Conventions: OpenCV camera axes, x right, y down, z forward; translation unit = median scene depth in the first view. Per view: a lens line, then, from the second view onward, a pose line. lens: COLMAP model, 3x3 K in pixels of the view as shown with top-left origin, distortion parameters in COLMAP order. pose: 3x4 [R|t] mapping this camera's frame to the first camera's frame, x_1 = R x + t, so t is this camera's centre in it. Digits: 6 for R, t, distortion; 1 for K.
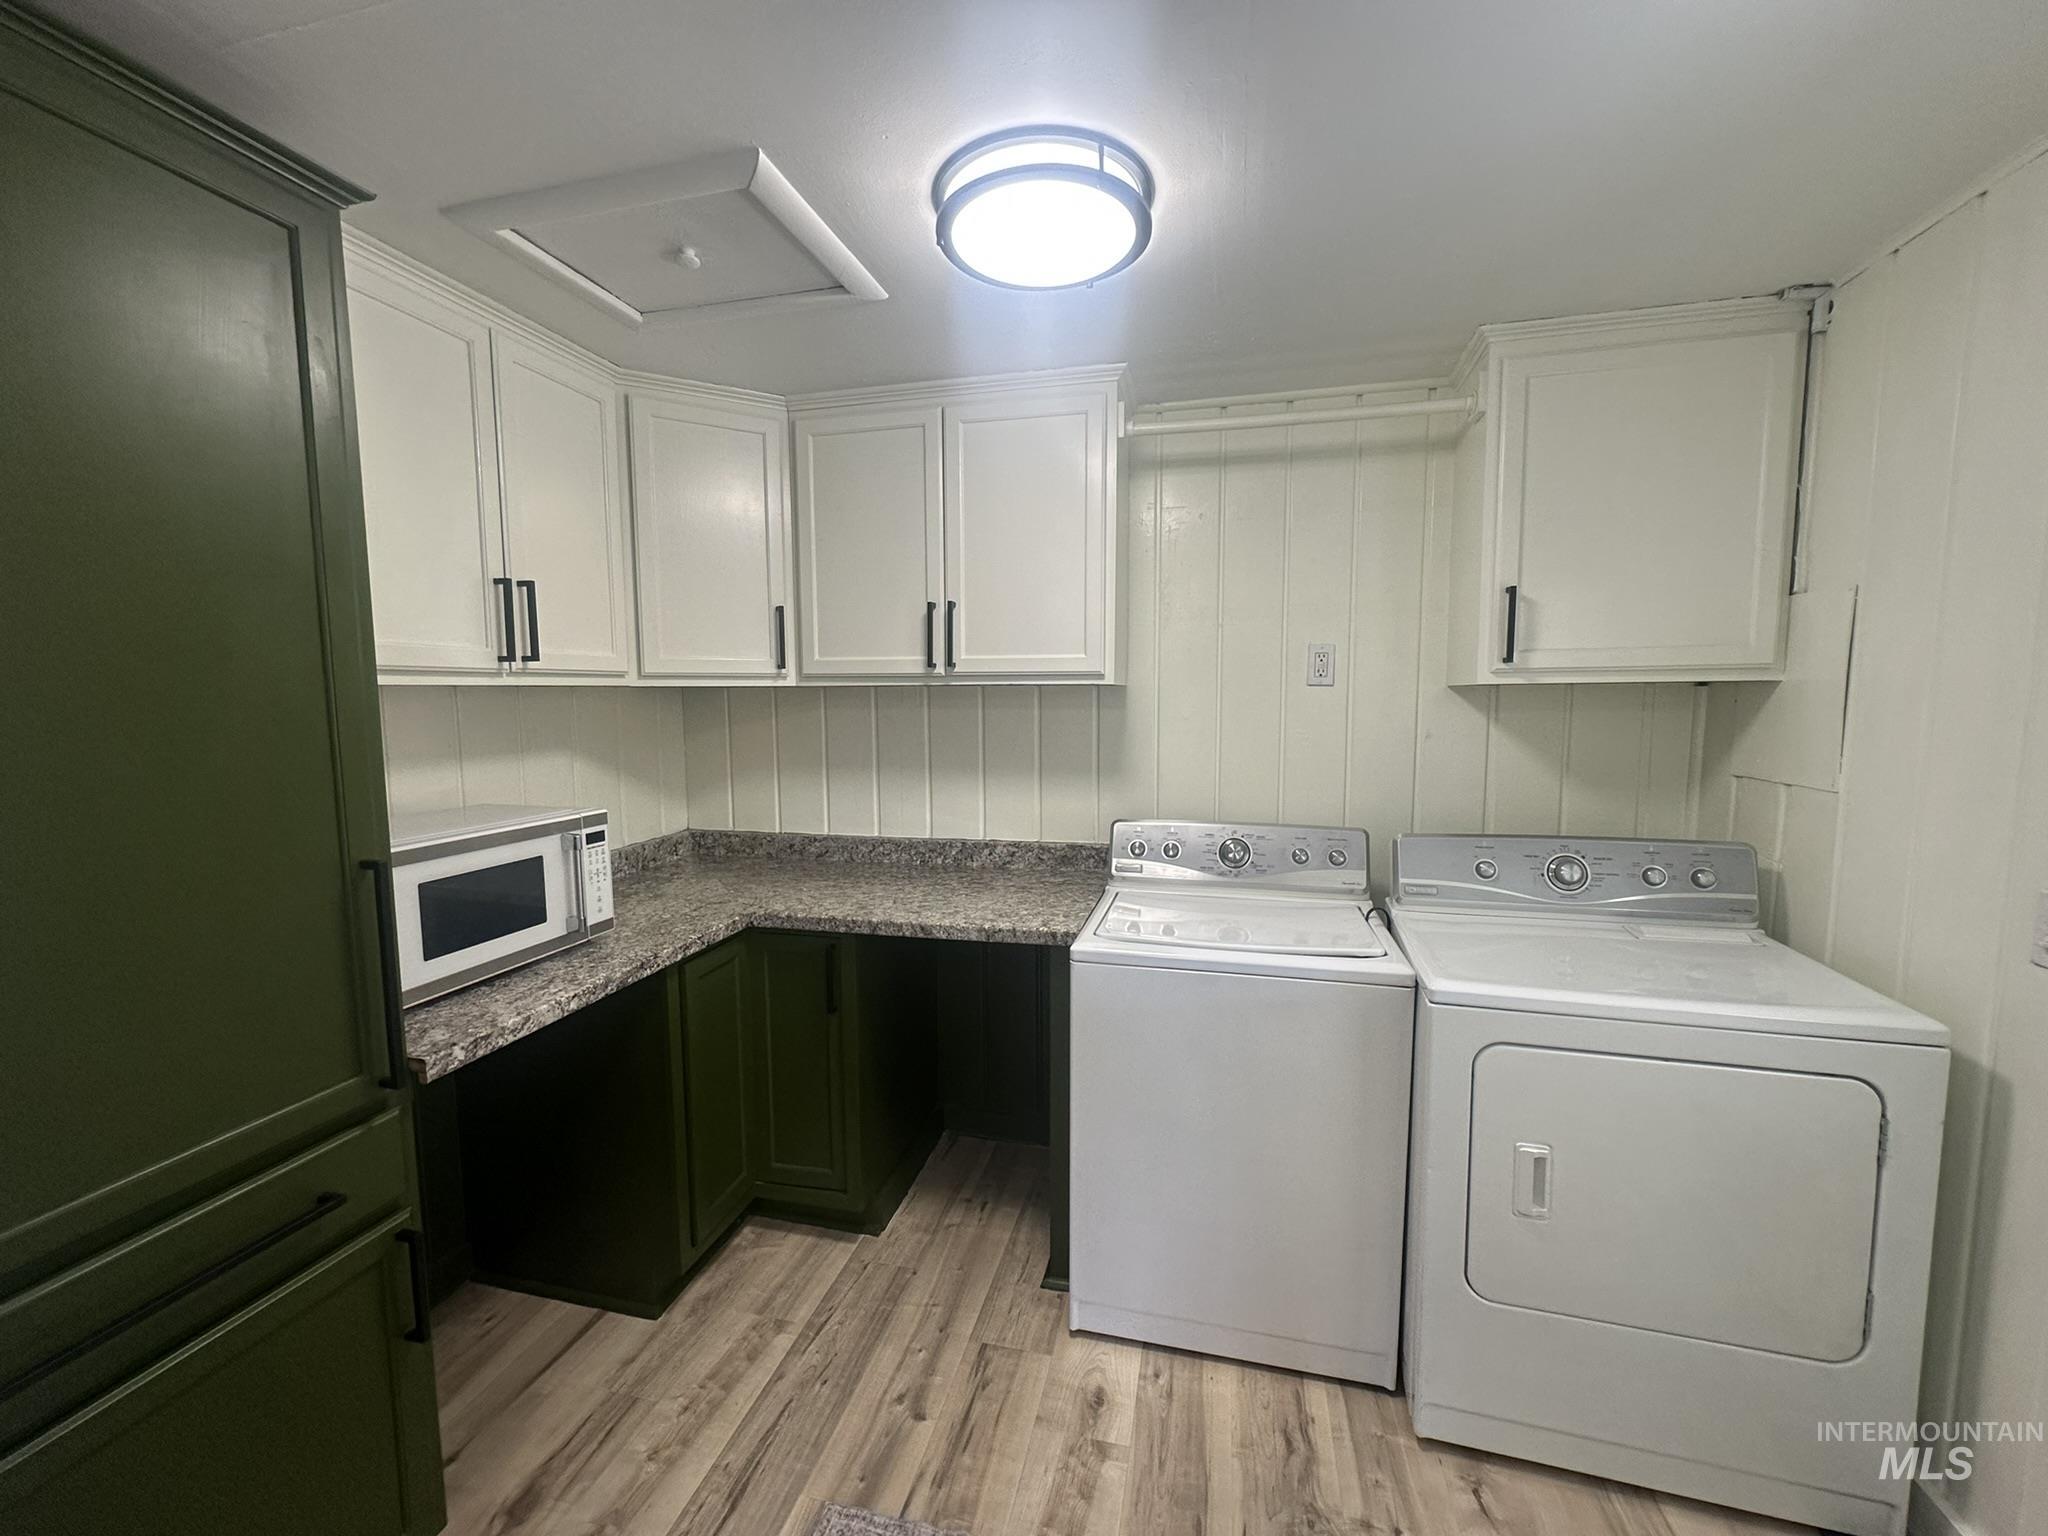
lens RADIAL K [[812.4, 0, 1035.1], [0, 812.4, 771.0], [0, 0, 1]] dist [-0.003226, 0.000521]
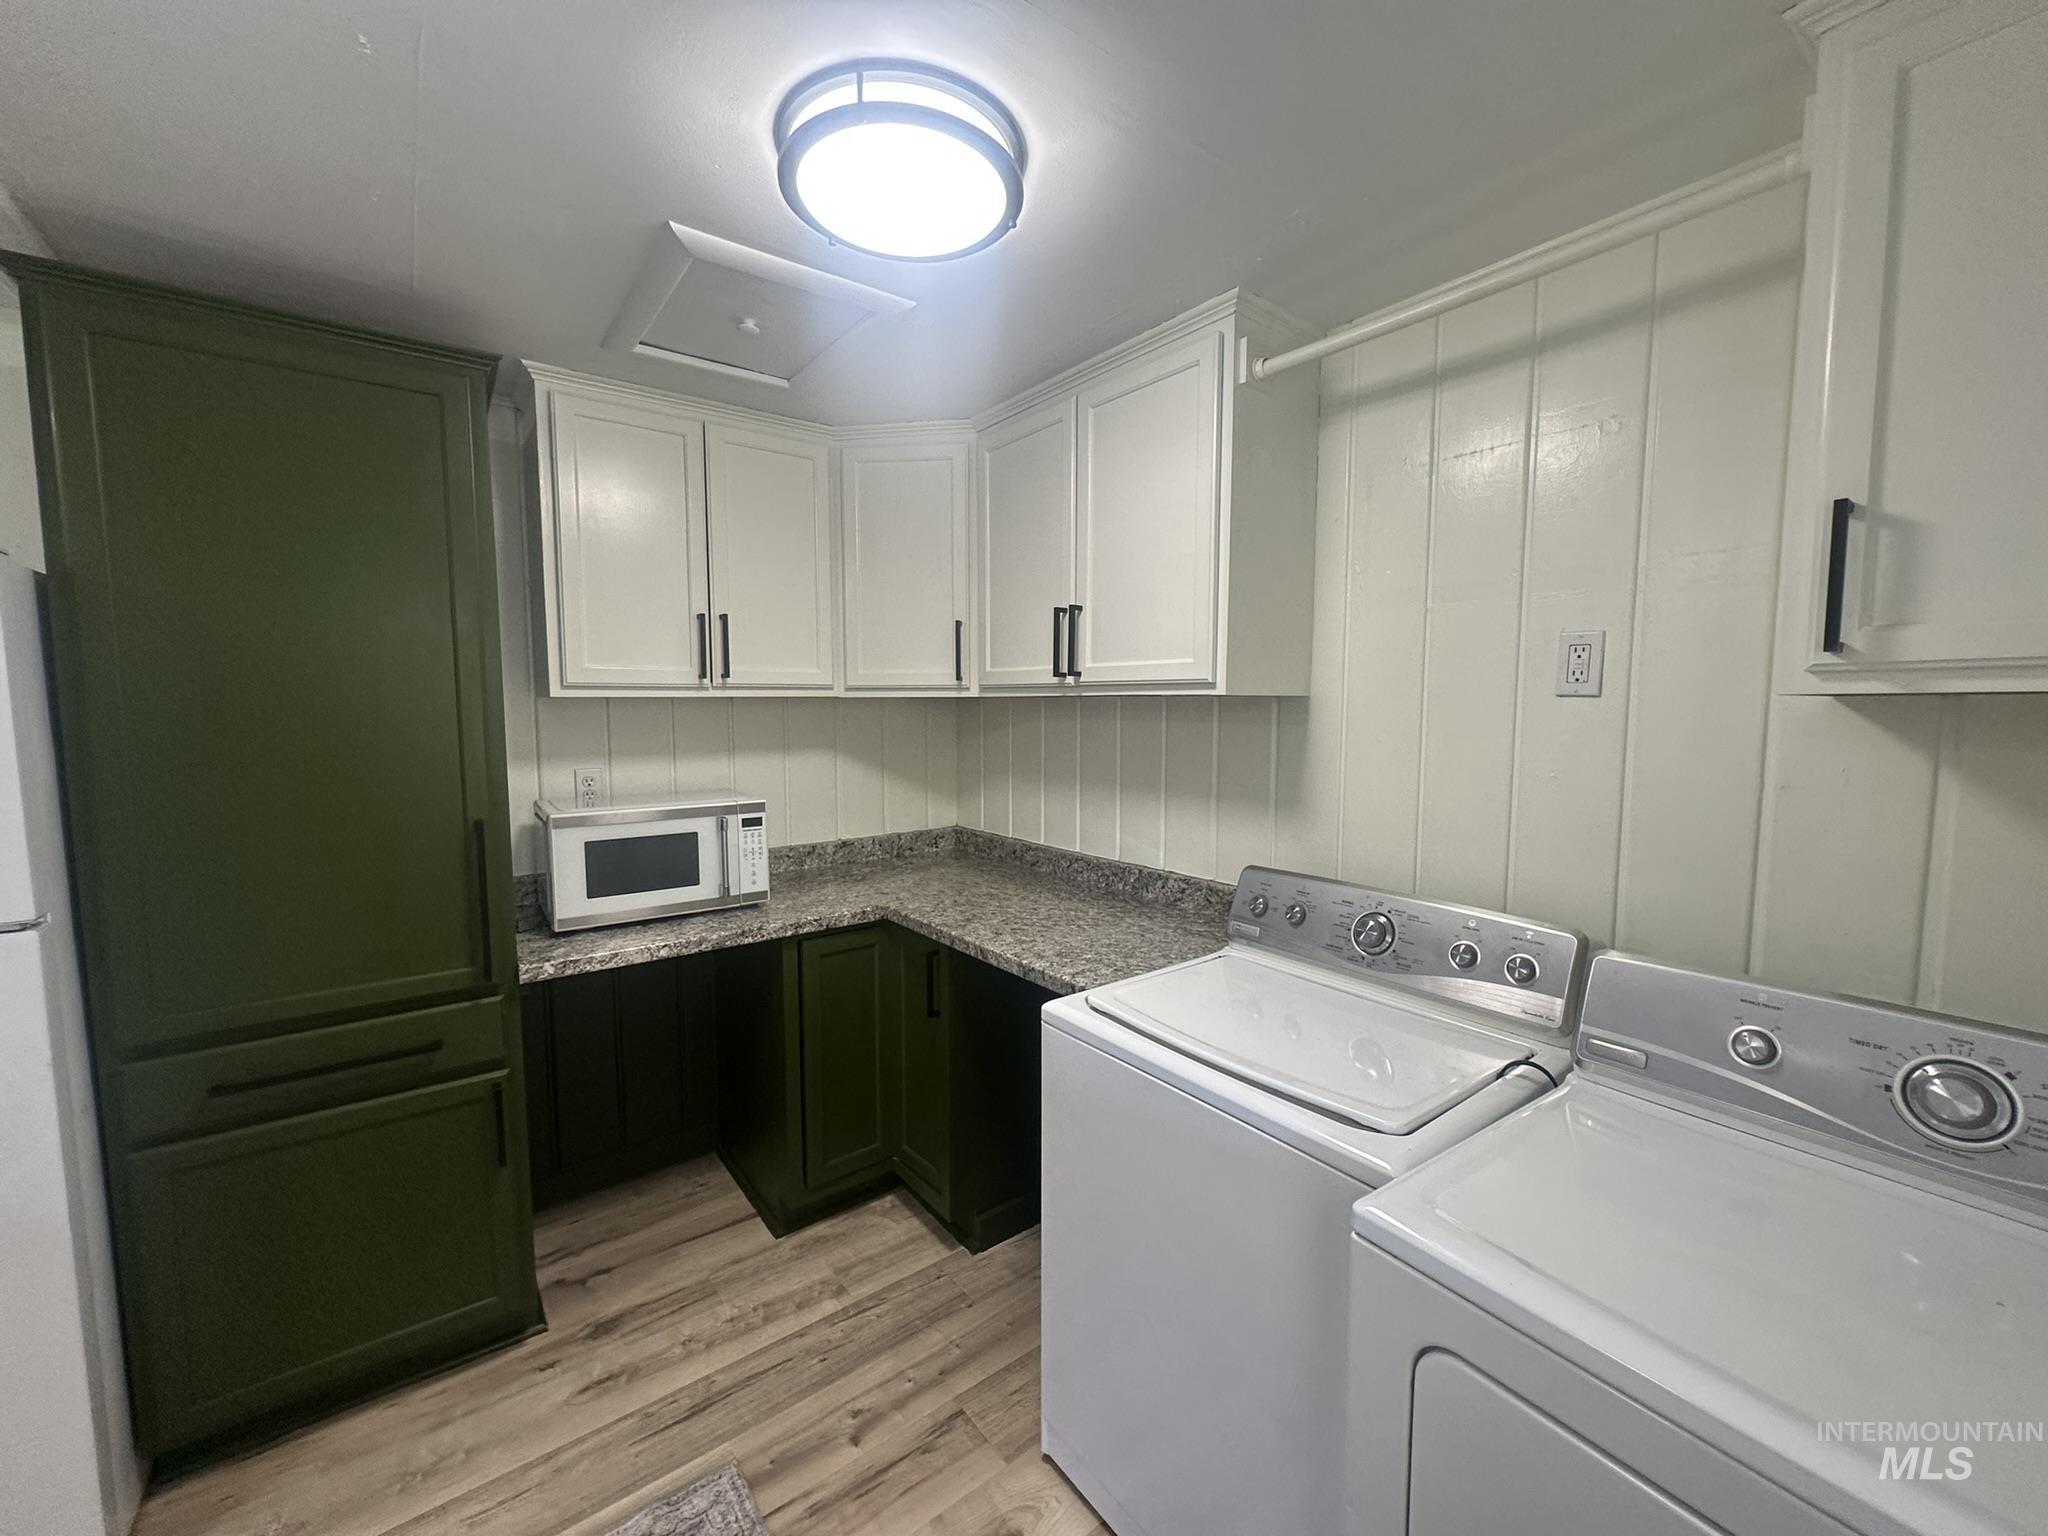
lens RADIAL K [[812.4, 0, 1015.6], [0, 812.4, 771.8], [0, 0, 1]] dist [-0.003226, 0.000521]
pose [[0.778417, 0.057594, -0.625100, 0.518223], [-0.063465, 0.997901, 0.012912, -0.033868], [0.624531, 0.029621, 0.780438, 0.296706]]
